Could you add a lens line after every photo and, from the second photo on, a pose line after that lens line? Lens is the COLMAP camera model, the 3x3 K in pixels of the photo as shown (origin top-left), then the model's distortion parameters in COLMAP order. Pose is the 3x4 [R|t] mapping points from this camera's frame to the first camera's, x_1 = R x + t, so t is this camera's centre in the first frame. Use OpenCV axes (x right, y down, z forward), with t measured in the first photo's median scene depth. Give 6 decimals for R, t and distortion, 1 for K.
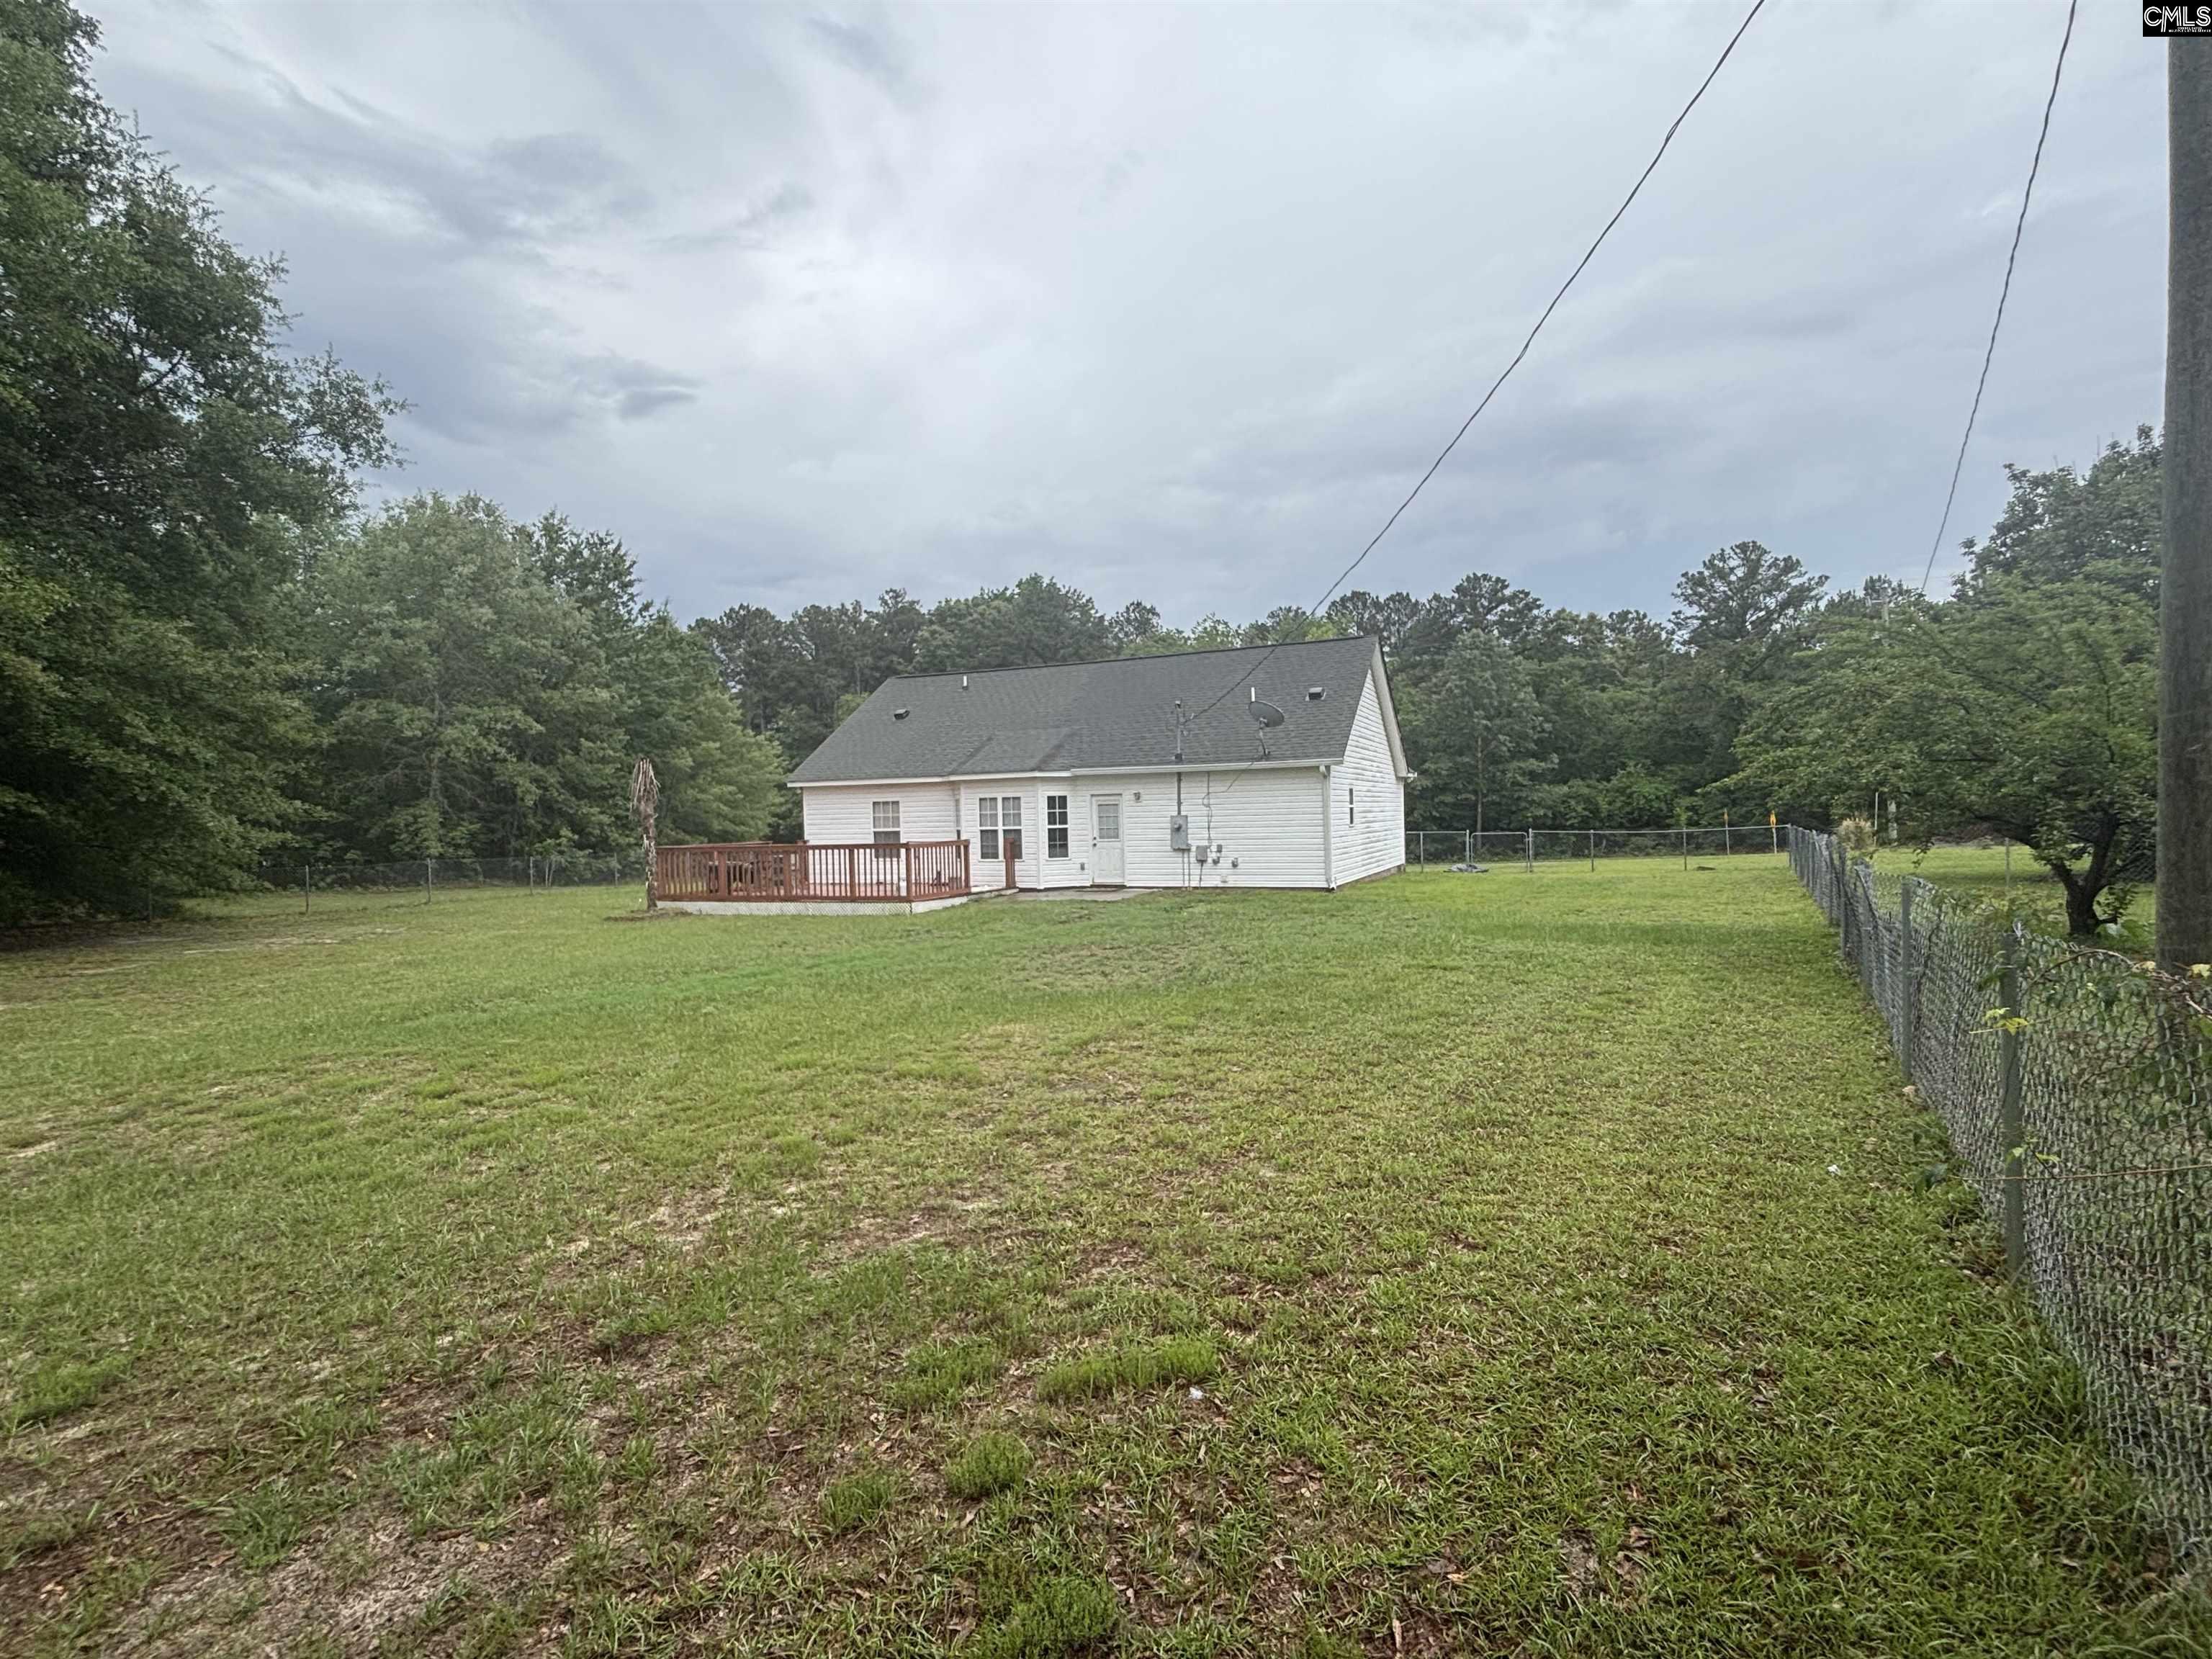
lens RADIAL K [[1072.1, 0, 1092.3], [0, 1072.1, 820.0], [0, 0, 1]] dist [-0.004238, -0.000796]
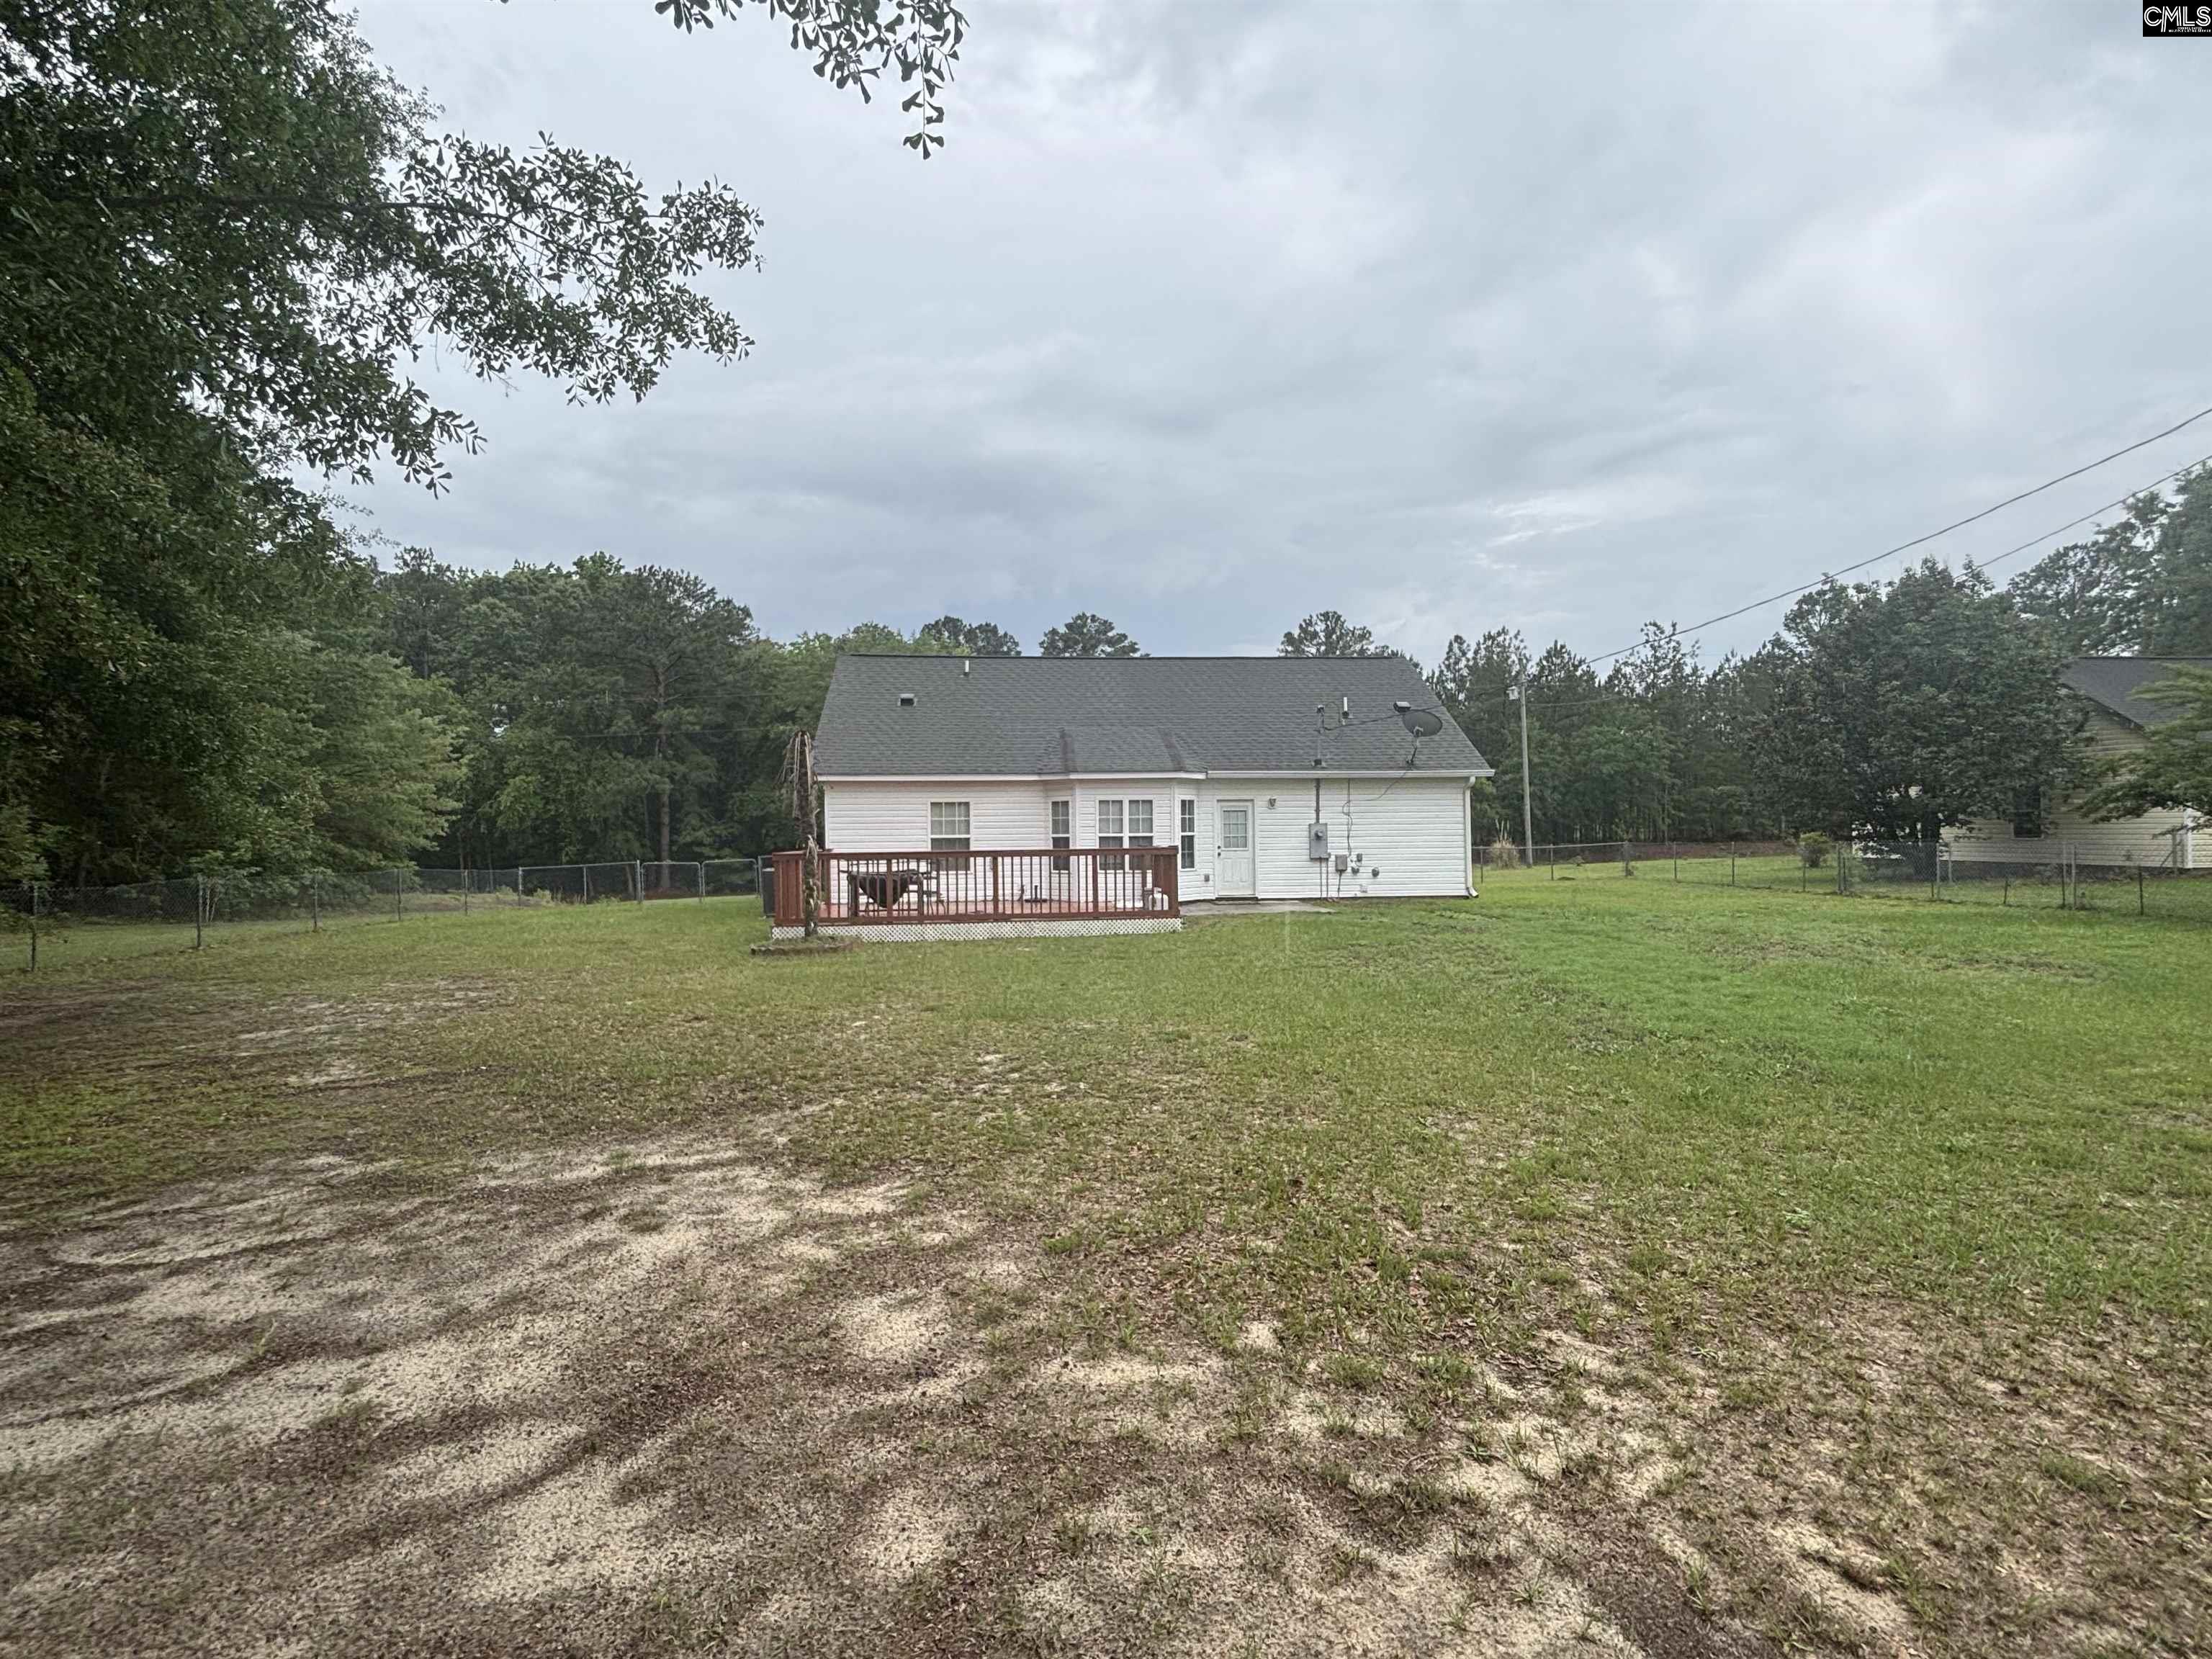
lens RADIAL K [[1072.1, 0, 1104.2], [0, 1072.1, 826.3], [0, 0, 1]] dist [-0.004238, -0.000796]
pose [[0.875702, 0.020533, 0.482416, -0.663608], [-0.011674, 0.999704, -0.021359, 0.024577], [-0.482711, 0.013073, 0.875682, 0.294746]]
